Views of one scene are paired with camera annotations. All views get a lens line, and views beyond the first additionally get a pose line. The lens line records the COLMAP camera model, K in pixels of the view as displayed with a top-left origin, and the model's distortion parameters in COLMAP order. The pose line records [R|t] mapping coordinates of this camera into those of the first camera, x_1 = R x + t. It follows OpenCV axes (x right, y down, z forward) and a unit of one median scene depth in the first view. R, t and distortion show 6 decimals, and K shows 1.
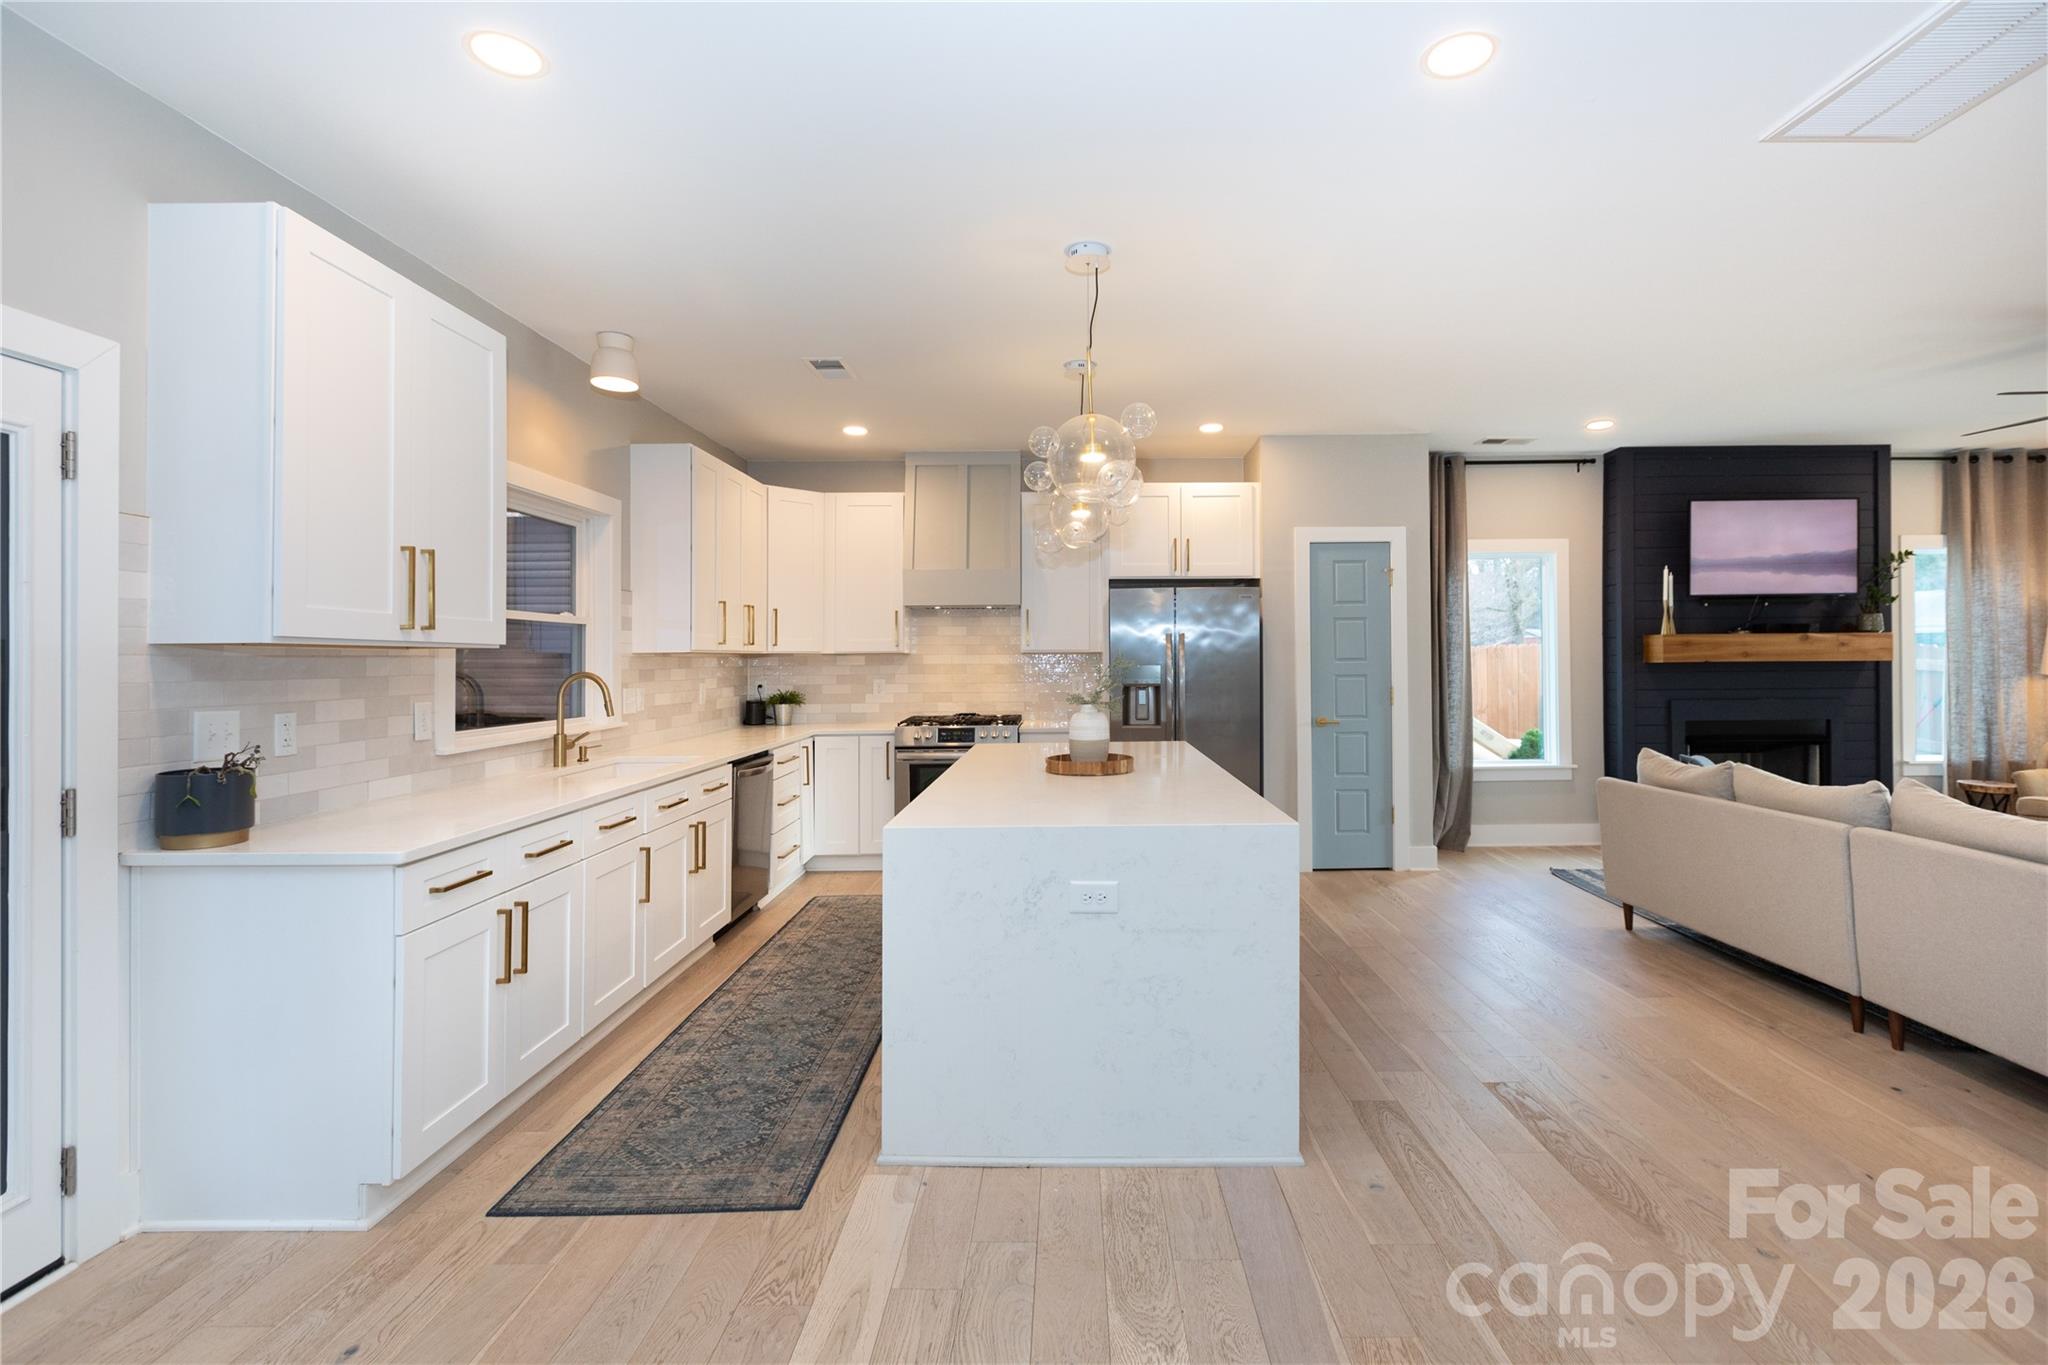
lens RADIAL K [[932.0, 0, 1075.7], [0, 932.0, 662.6], [0, 0, 1]] dist [-0.001400, 0.000024]
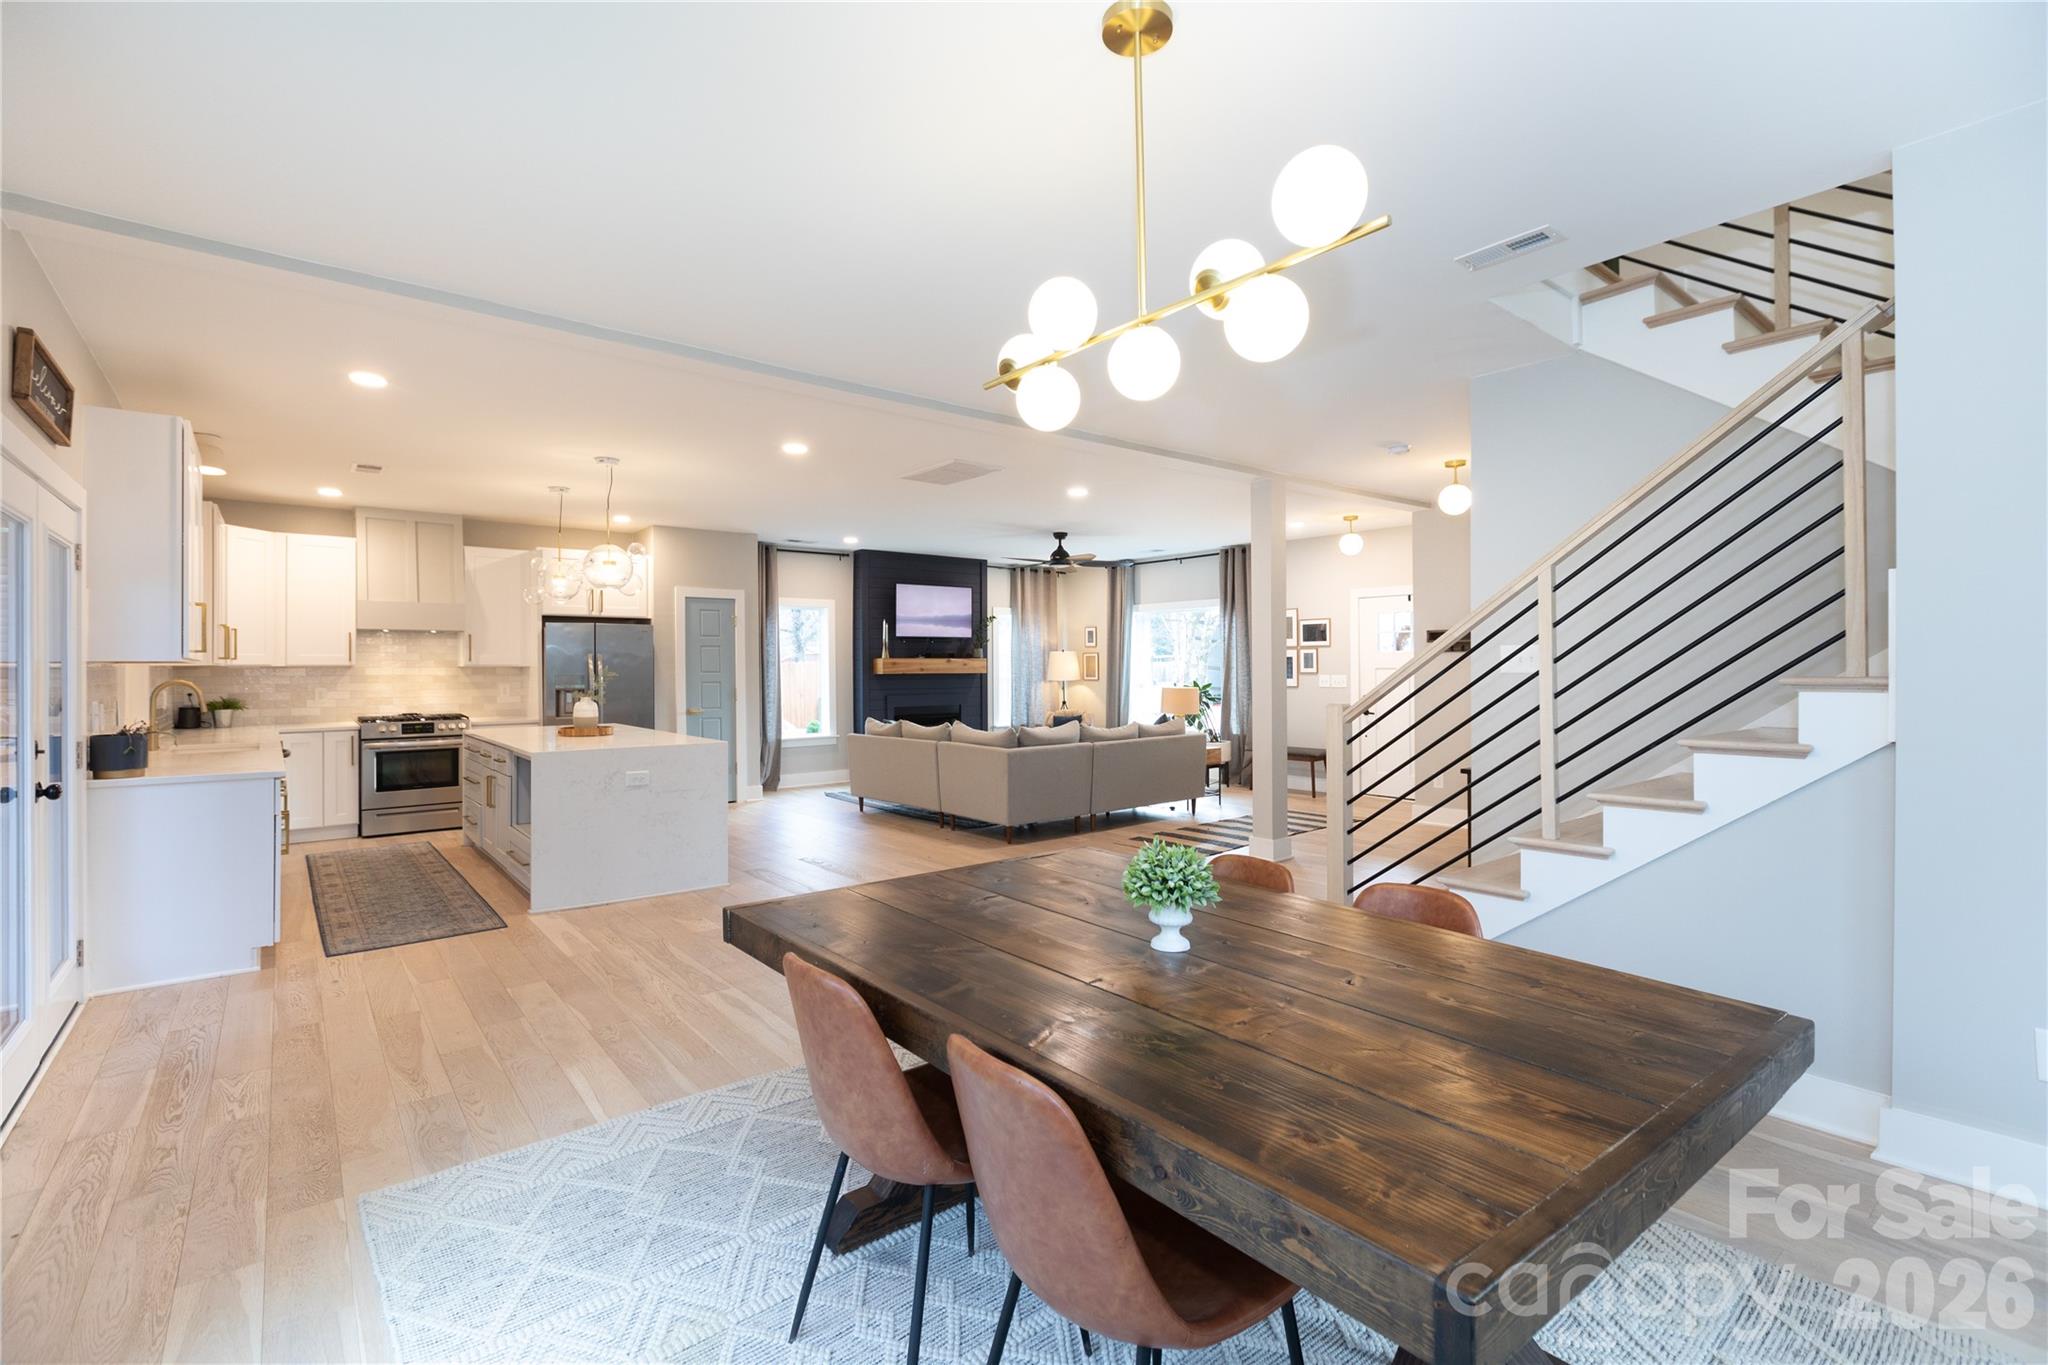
lens RADIAL K [[932.0, 0, 1006.4], [0, 932.0, 672.1], [0, 0, 1]] dist [-0.001400, 0.000024]
pose [[0.788468, 0.001746, 0.615073, -0.276460], [0.000904, 0.999992, -0.003998, 0.003489], [-0.615075, 0.003708, 0.788460, -0.547138]]
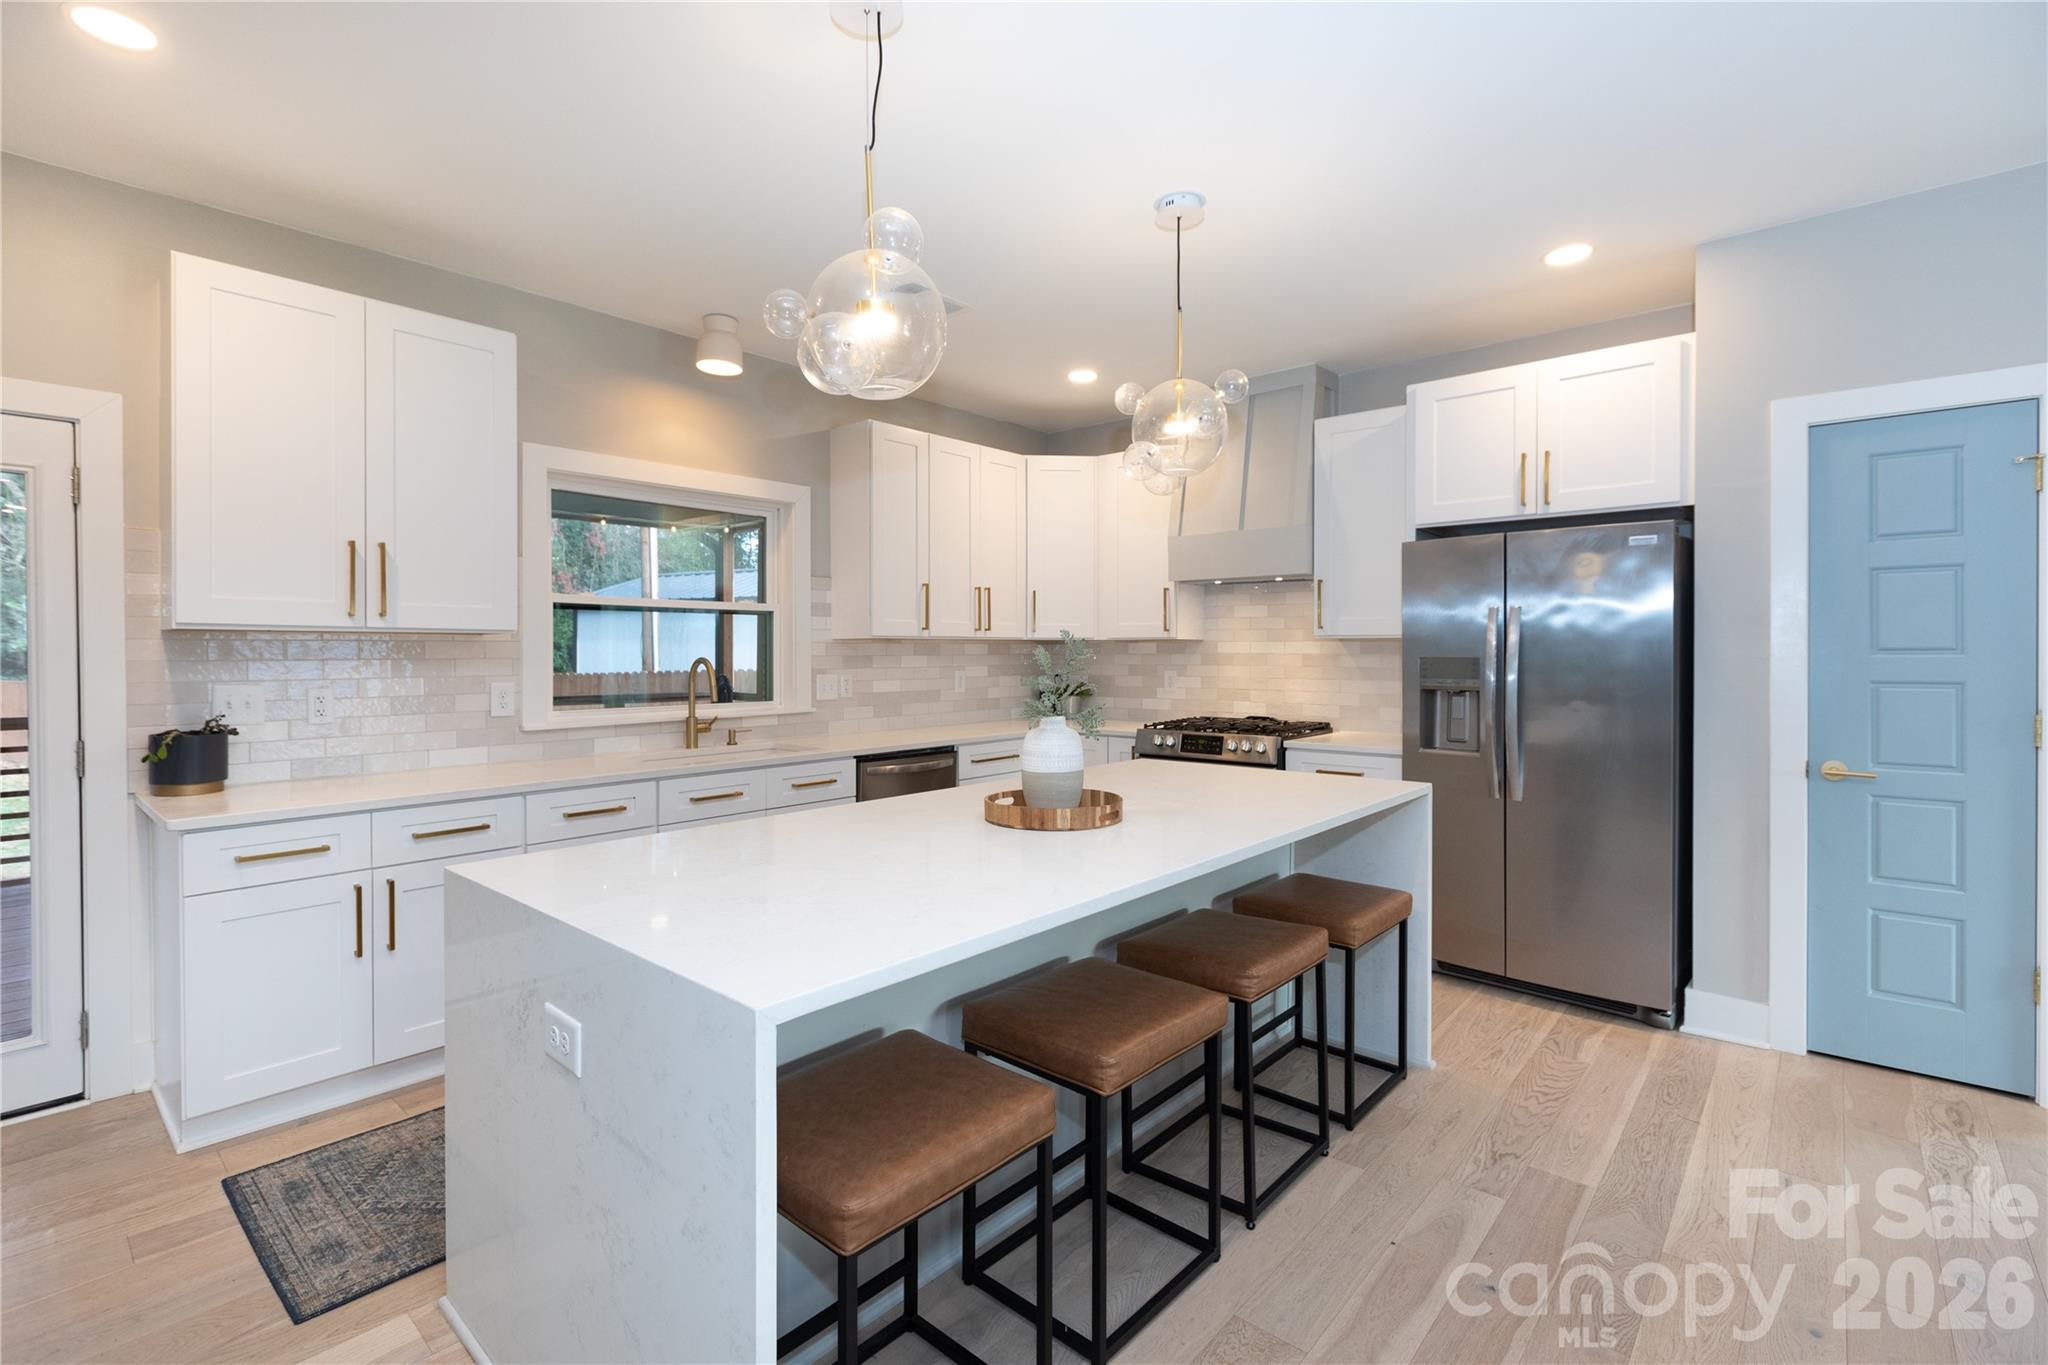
lens RADIAL K [[932.0, 0, 1010.3], [0, 932.0, 658.9], [0, 0, 1]] dist [-0.001400, 0.000024]
pose [[0.744910, 0.013550, -0.667027, 0.263121], [-0.007691, 0.999902, 0.011724, -0.001556], [0.667121, -0.003603, 0.744941, 0.307509]]
